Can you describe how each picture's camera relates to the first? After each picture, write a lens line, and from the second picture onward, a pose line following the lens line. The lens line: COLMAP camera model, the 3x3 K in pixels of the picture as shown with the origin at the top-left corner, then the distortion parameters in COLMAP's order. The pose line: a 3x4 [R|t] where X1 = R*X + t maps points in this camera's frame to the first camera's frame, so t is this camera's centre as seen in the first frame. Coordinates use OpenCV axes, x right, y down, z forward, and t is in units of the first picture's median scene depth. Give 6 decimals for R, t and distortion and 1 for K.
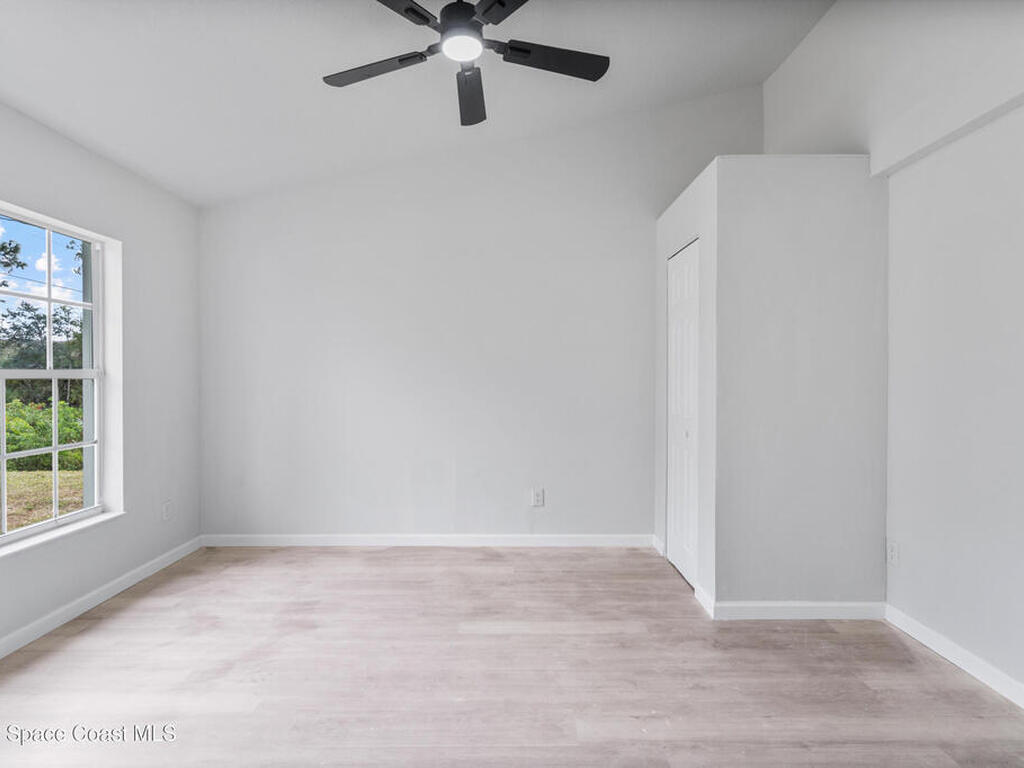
lens RADIAL K [[525.8, 0, 516.3], [0, 525.8, 378.3], [0, 0, 1]] dist [-0.001583, 0.001254]
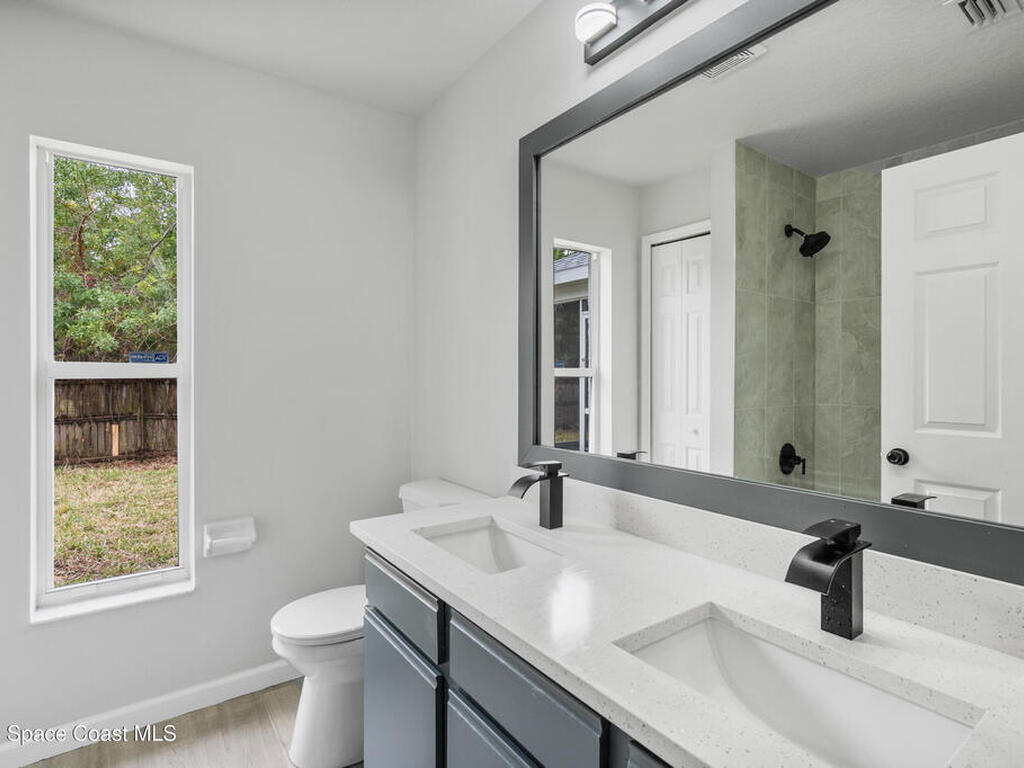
lens RADIAL K [[525.8, 0, 516.3], [0, 525.8, 378.3], [0, 0, 1]] dist [-0.001583, 0.001254]
pose [[0.587100, 0.002907, -0.809509, -0.005148], [0.000472, 0.999992, 0.003933, -0.000608], [0.809515, -0.002691, 0.587094, 0.951521]]
